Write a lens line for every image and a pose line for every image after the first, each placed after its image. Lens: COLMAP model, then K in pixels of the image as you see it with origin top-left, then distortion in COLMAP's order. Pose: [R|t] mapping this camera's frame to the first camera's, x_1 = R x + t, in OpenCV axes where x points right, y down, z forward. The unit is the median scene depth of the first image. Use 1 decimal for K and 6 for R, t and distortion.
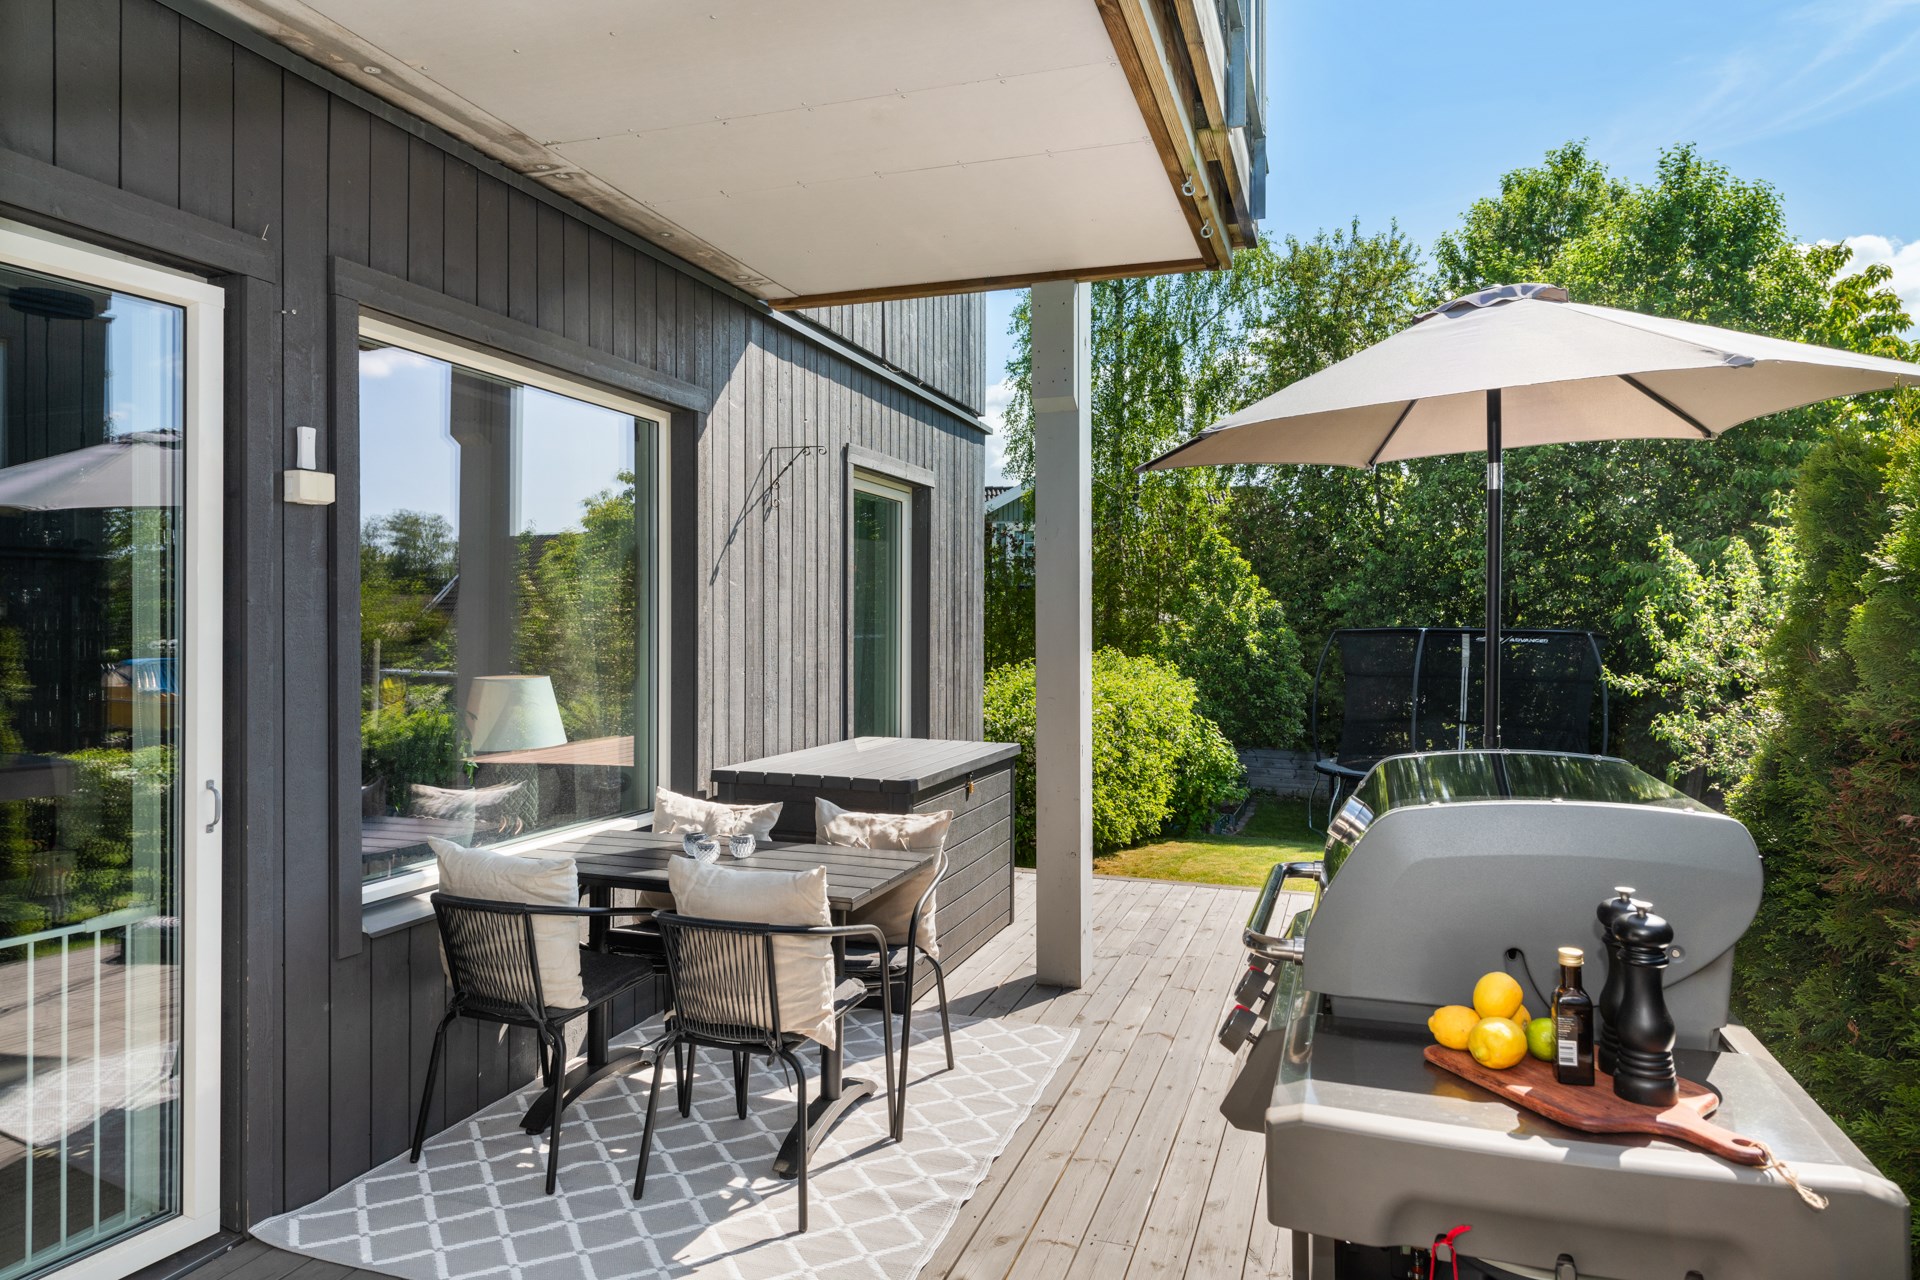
lens RADIAL K [[1196.1, 0, 960.0], [0, 1196.1, 640.0], [0, 0, 1]] dist [-0.006640, -0.001692]
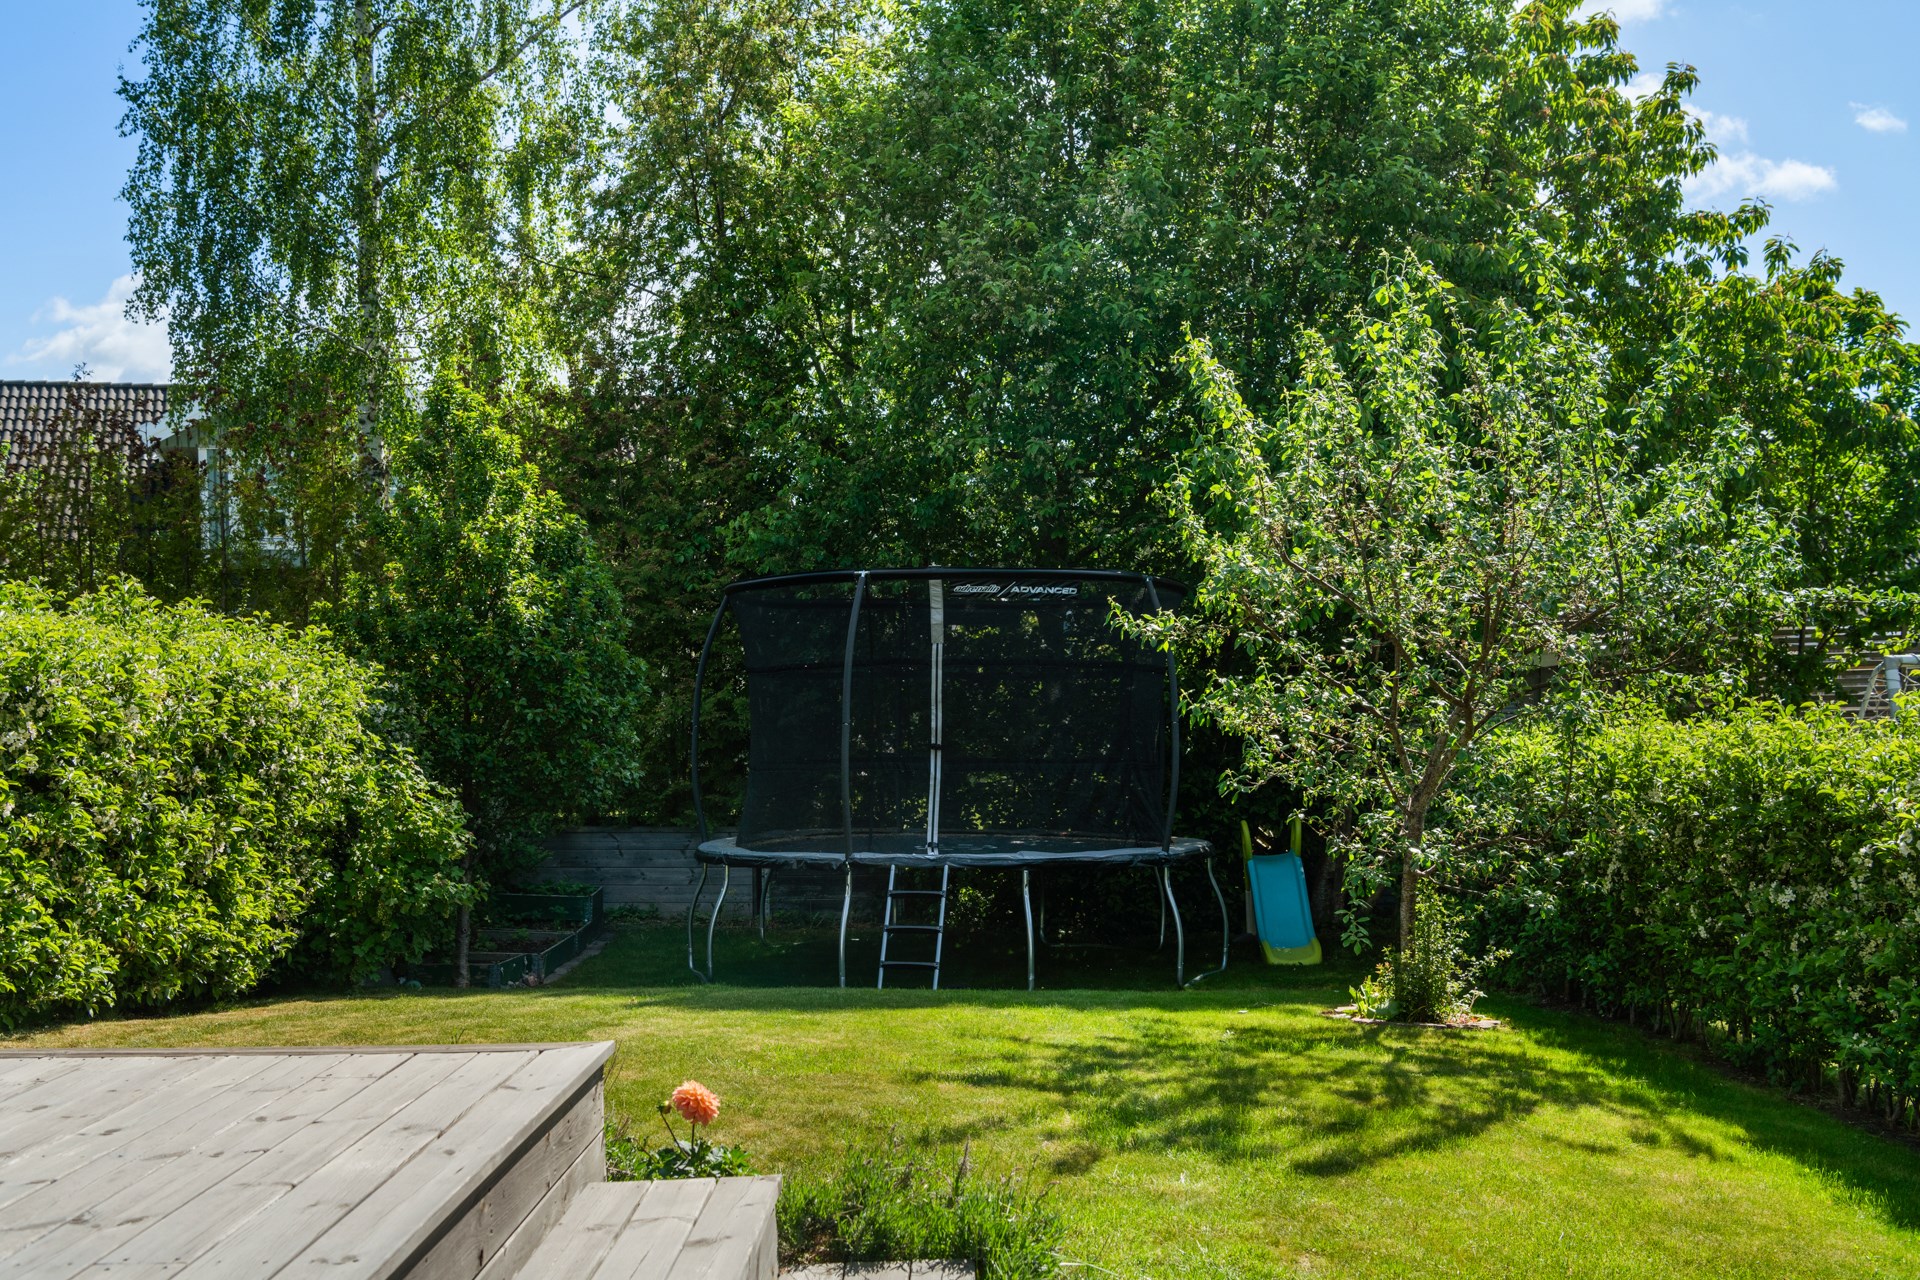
lens RADIAL K [[2013.8, 0, 960.0], [0, 2013.8, 640.0], [0, 0, 1]] dist [0.014056, 0.005392]
pose [[0.950686, -0.010322, 0.309982, 0.159219], [0.020948, 0.999301, -0.030971, 0.051067], [-0.309446, 0.035937, 0.950238, 0.147744]]
